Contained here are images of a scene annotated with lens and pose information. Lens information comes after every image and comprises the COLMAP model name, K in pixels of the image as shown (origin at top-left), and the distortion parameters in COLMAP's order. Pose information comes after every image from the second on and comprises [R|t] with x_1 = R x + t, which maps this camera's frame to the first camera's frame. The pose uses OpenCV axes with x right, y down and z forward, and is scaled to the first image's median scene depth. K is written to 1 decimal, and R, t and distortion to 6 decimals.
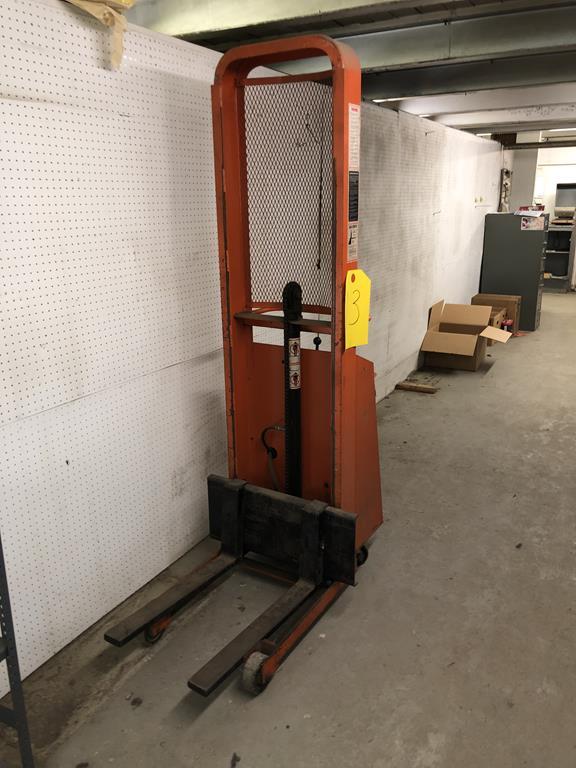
lens RADIAL K [[640.0, 0, 288.0], [0, 640.0, 384.0], [0, 0, 1]] dist [0.010831, 0.006025]
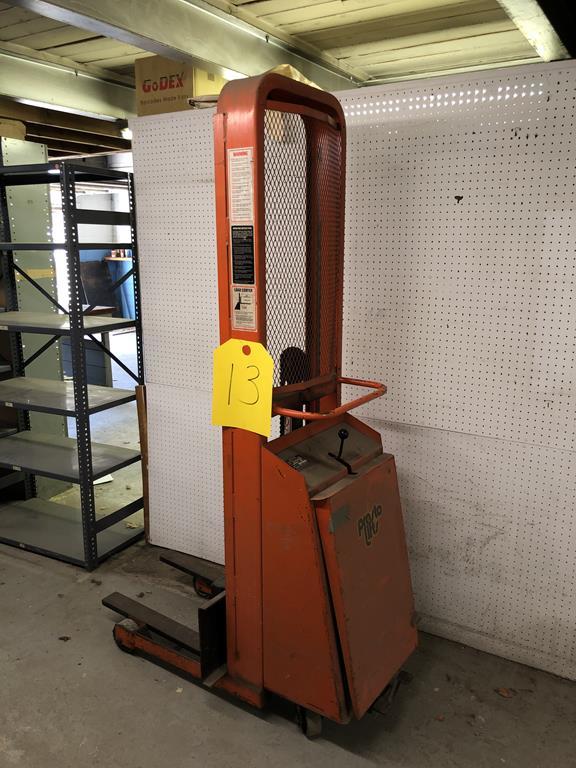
lens RADIAL K [[640.0, 0, 288.0], [0, 640.0, 384.0], [0, 0, 1]] dist [0.010831, 0.006025]
pose [[-0.079306, 0.223931, -0.971373, 0.956559], [-0.259028, 0.936341, 0.237003, -0.349579], [0.962608, 0.270408, -0.016253, 1.120284]]
